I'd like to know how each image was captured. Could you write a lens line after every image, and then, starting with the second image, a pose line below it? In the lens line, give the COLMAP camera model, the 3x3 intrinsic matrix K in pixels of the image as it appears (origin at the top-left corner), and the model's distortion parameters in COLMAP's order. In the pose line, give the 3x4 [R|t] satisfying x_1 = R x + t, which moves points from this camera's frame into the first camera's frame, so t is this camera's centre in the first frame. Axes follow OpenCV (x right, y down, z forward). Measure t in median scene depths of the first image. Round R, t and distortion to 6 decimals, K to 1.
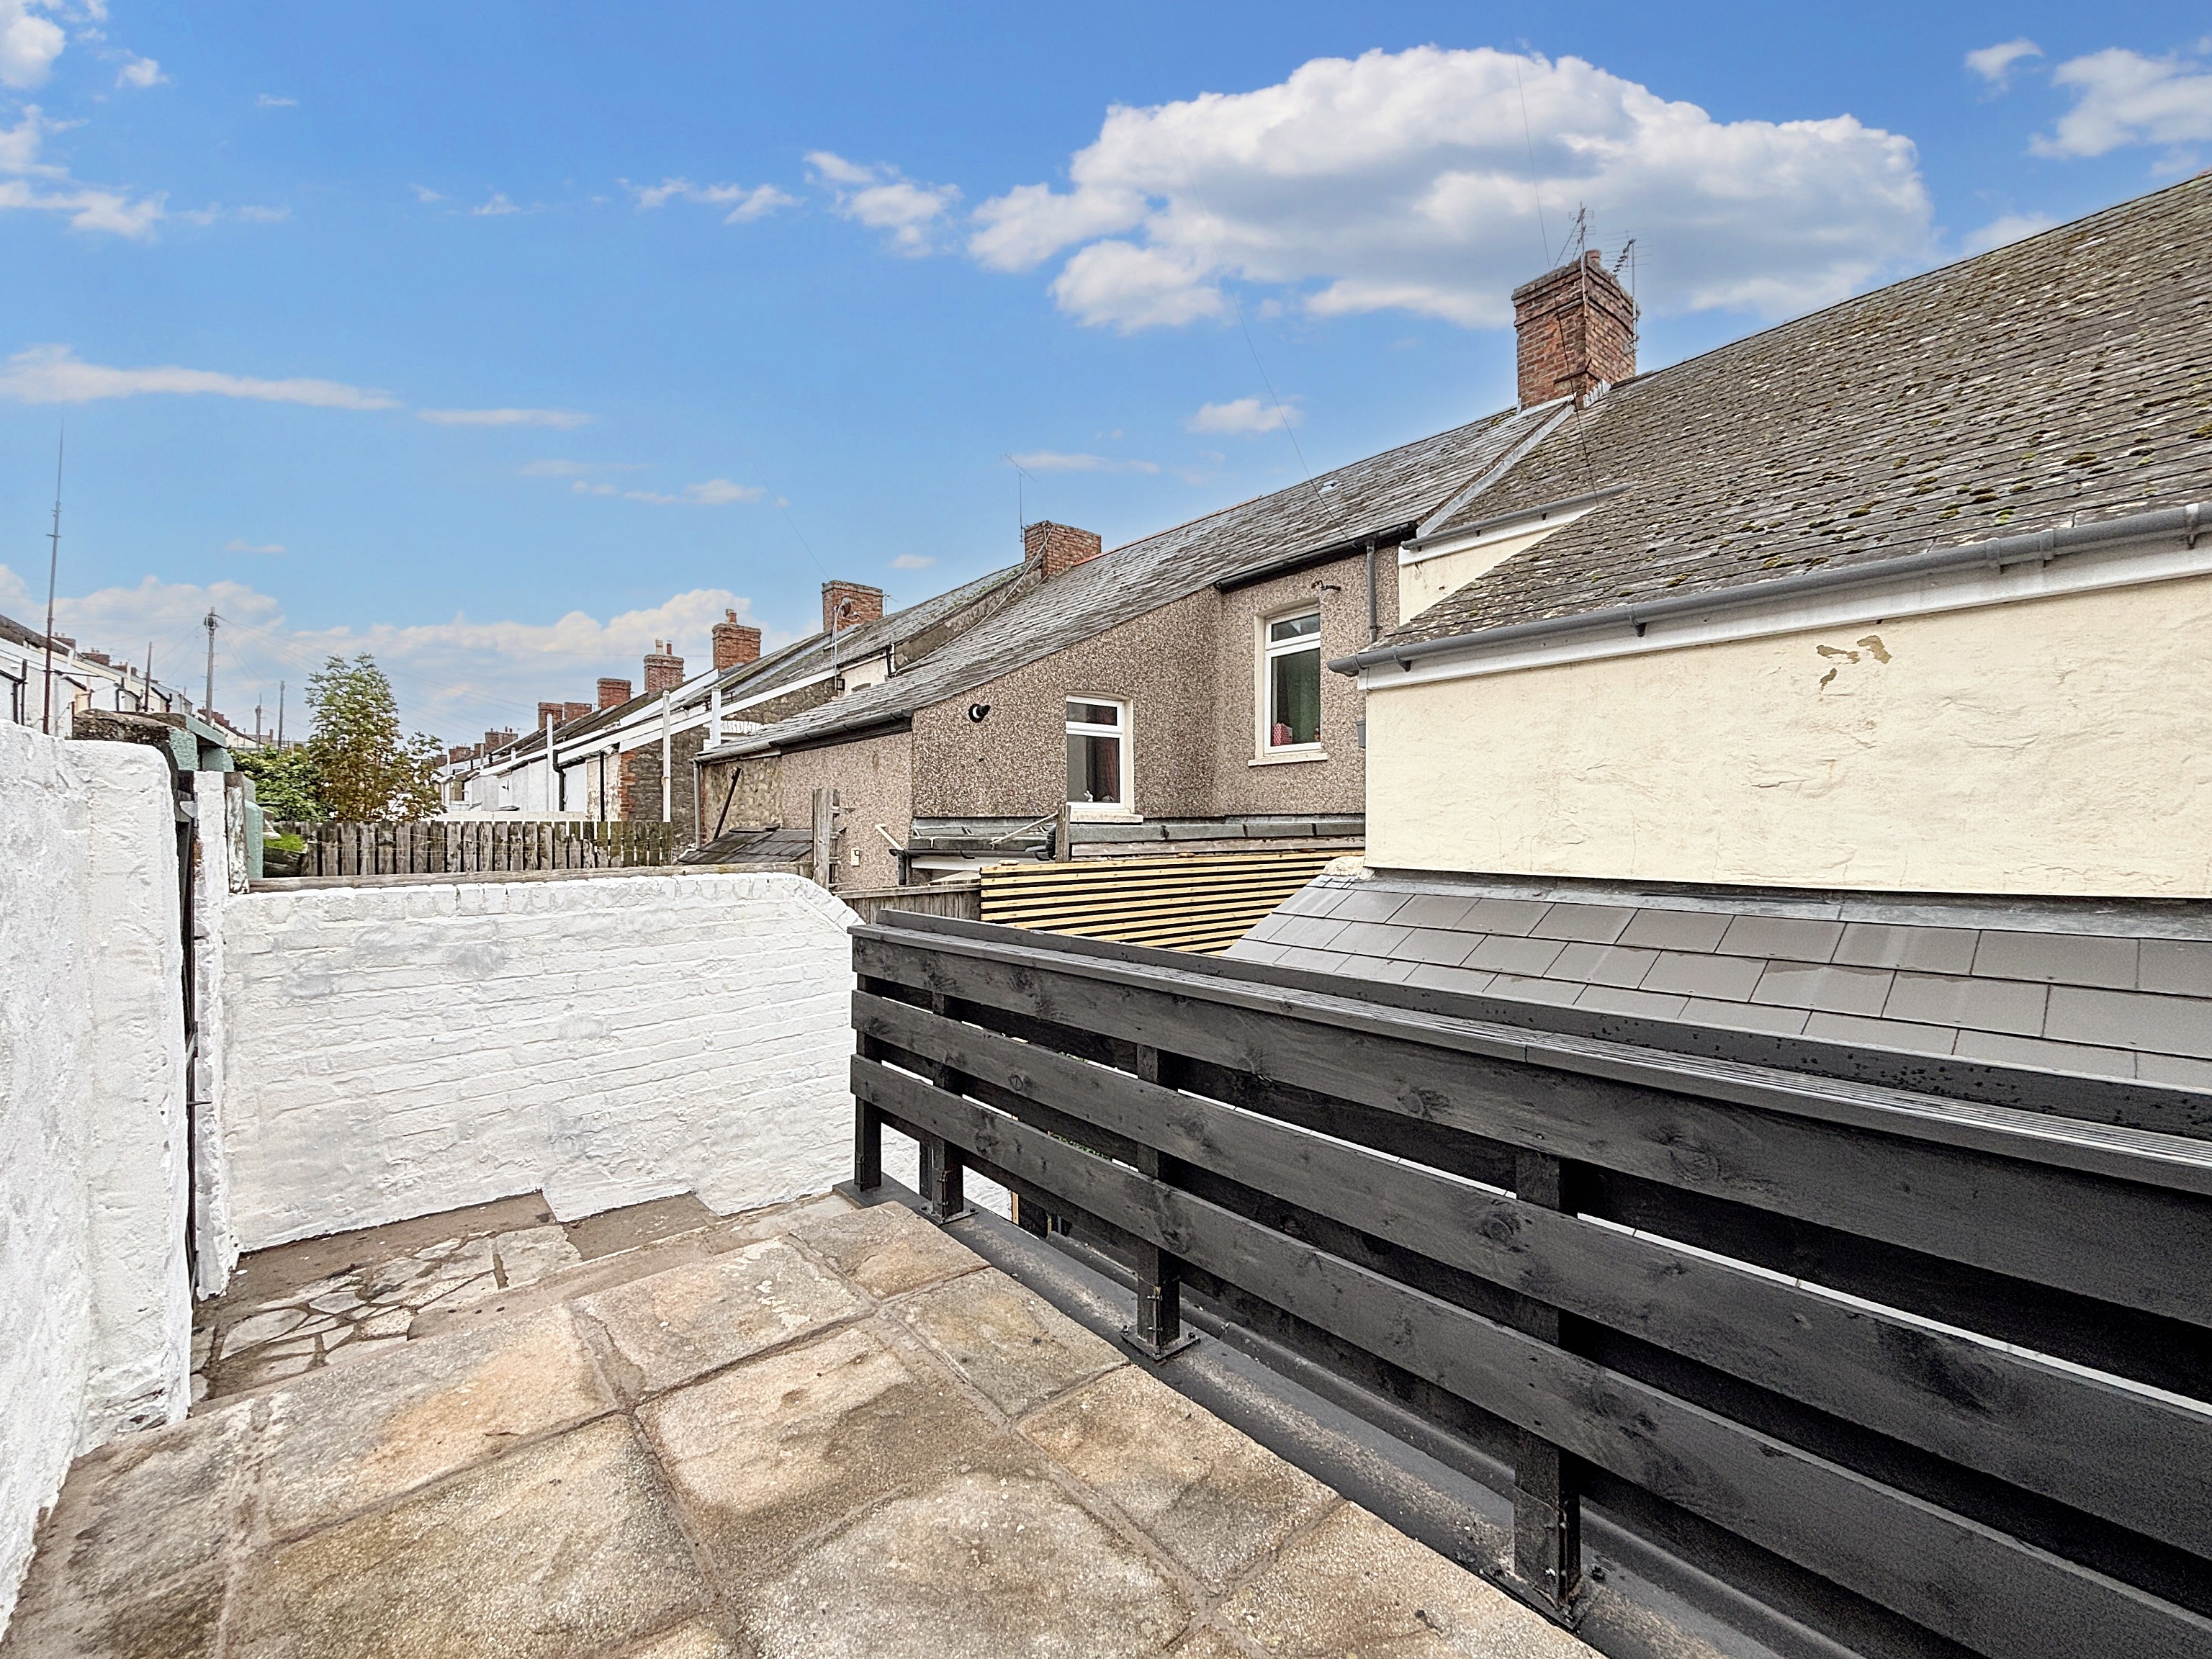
lens RADIAL K [[886.7, 0, 1088.3], [0, 886.7, 816.5], [0, 0, 1]] dist [0.000545, -0.001123]
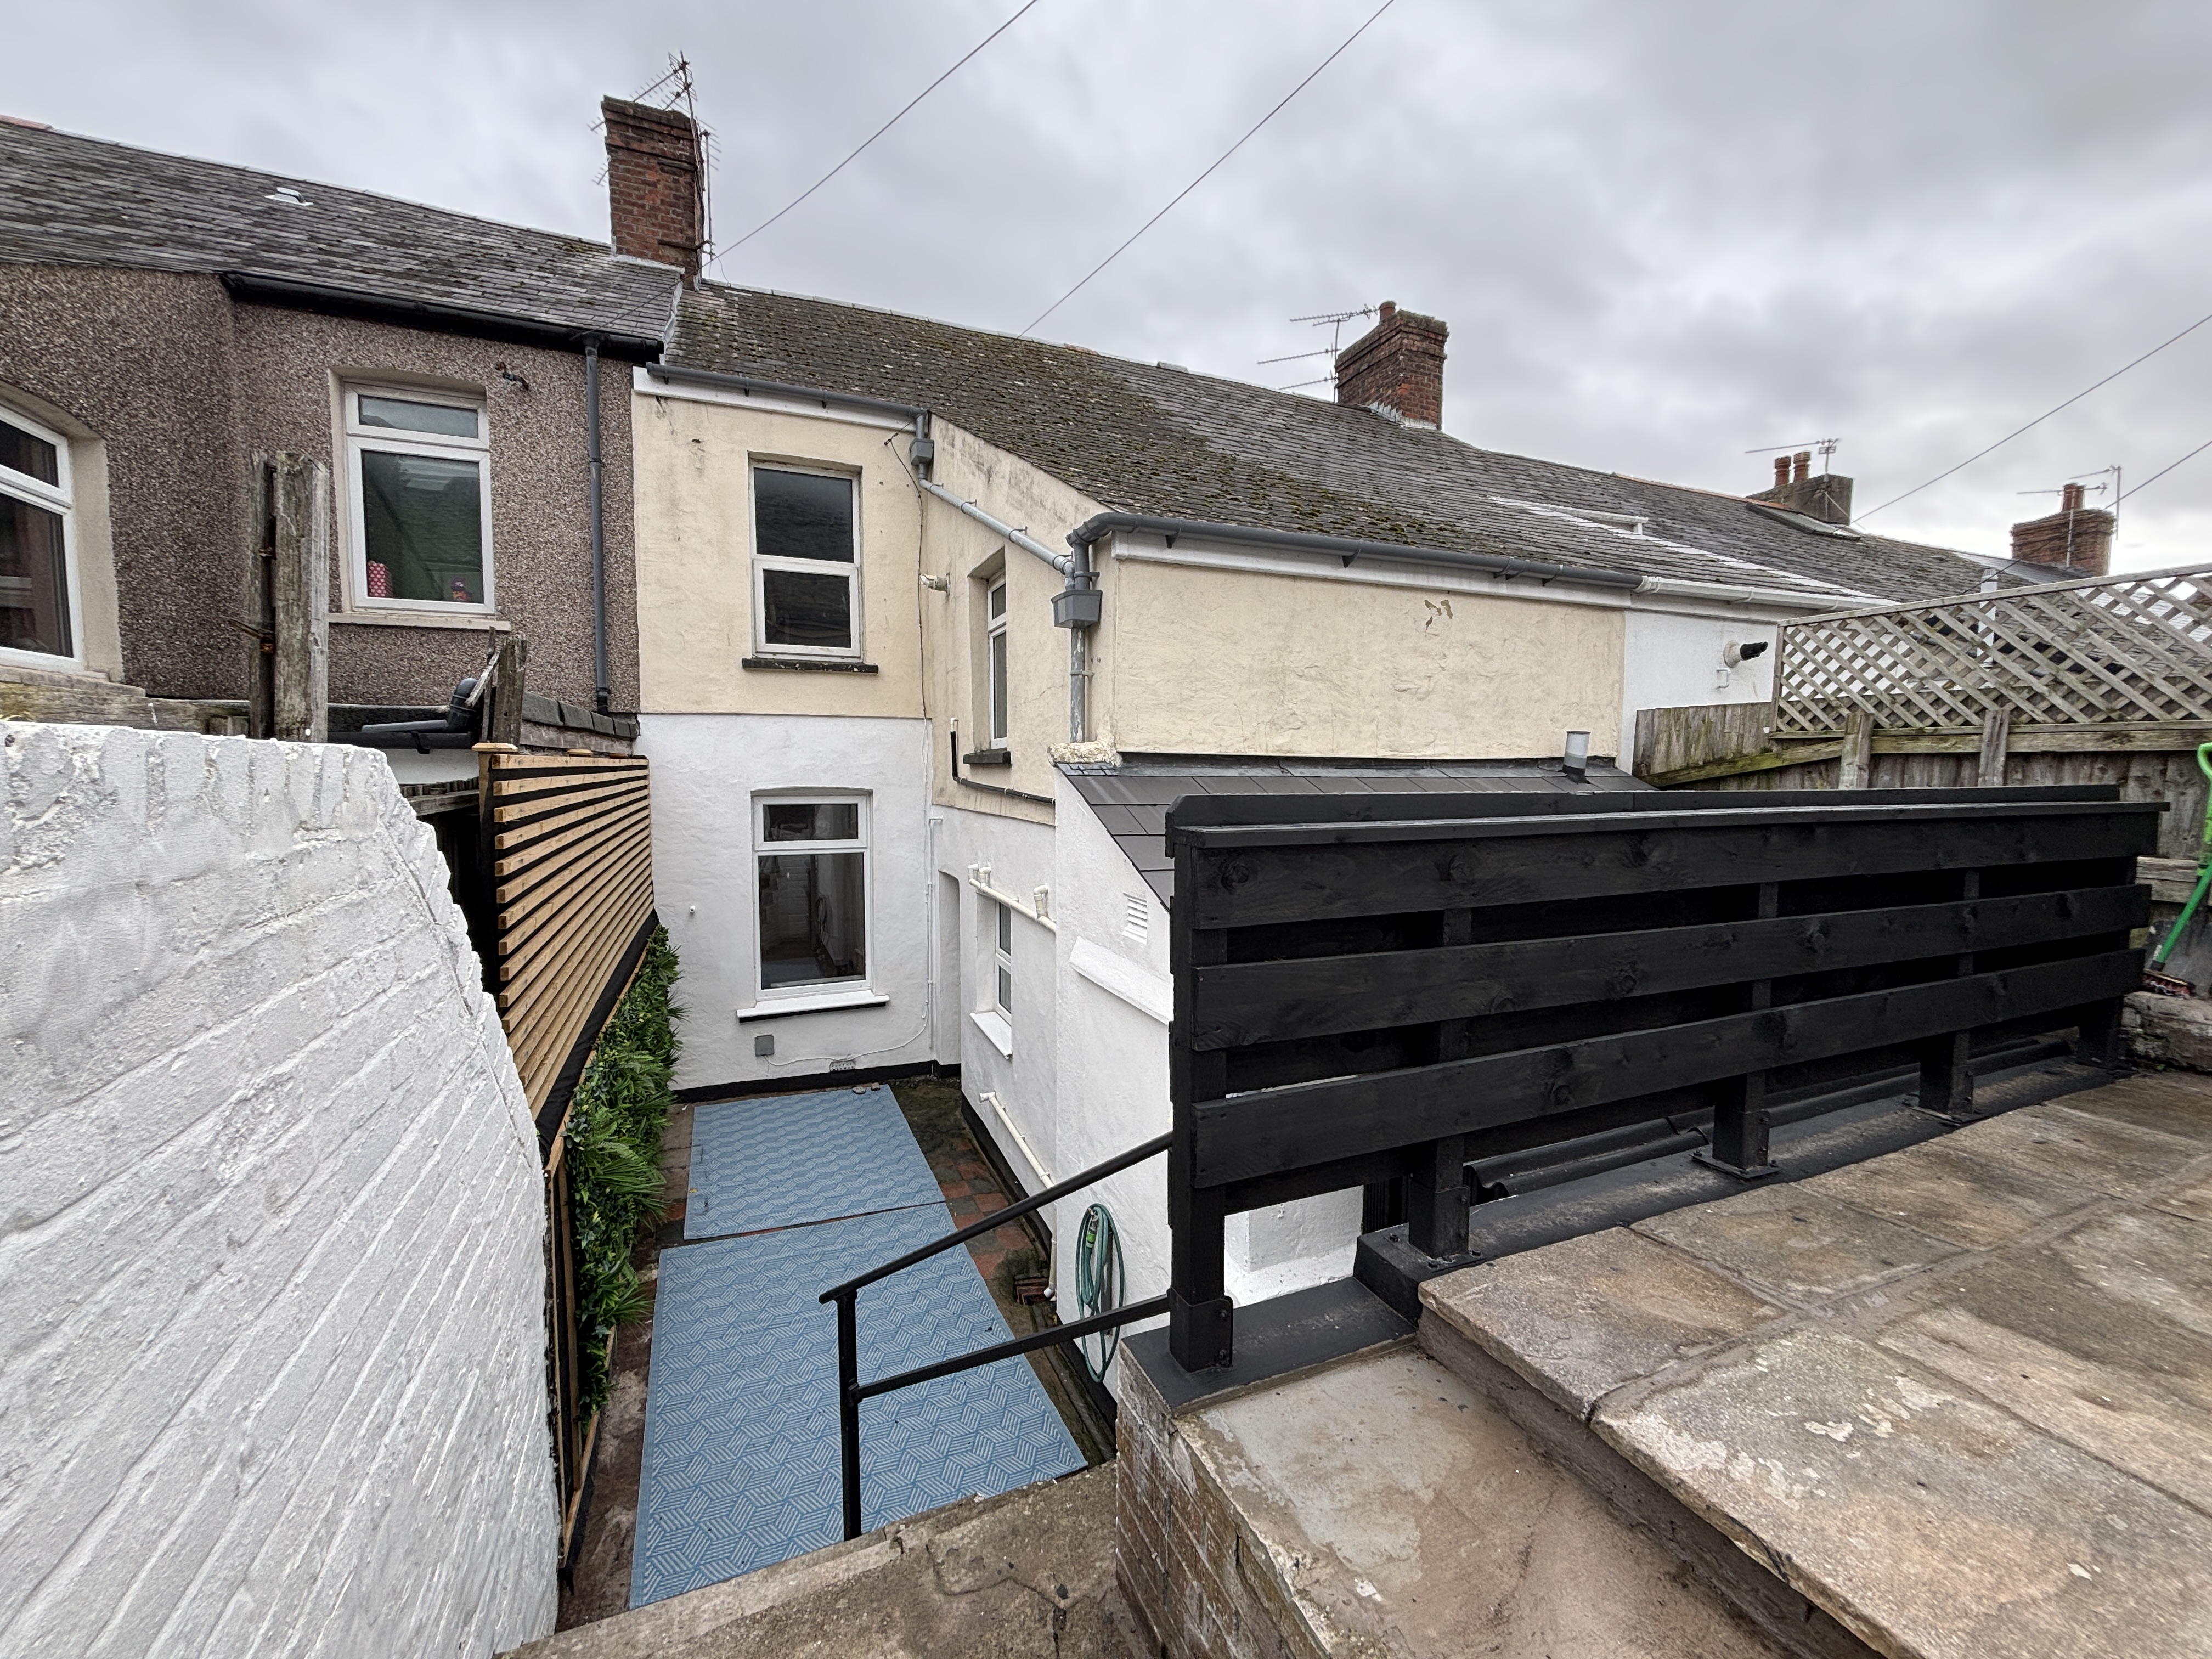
lens RADIAL K [[886.7, 0, 1096.7], [0, 886.7, 833.3], [0, 0, 1]] dist [0.000545, -0.001123]
pose [[0.304336, -0.063178, 0.950467, -0.908671], [-0.020952, 0.997113, 0.072988, 0.118334], [-0.952334, -0.042127, 0.302134, 1.163733]]
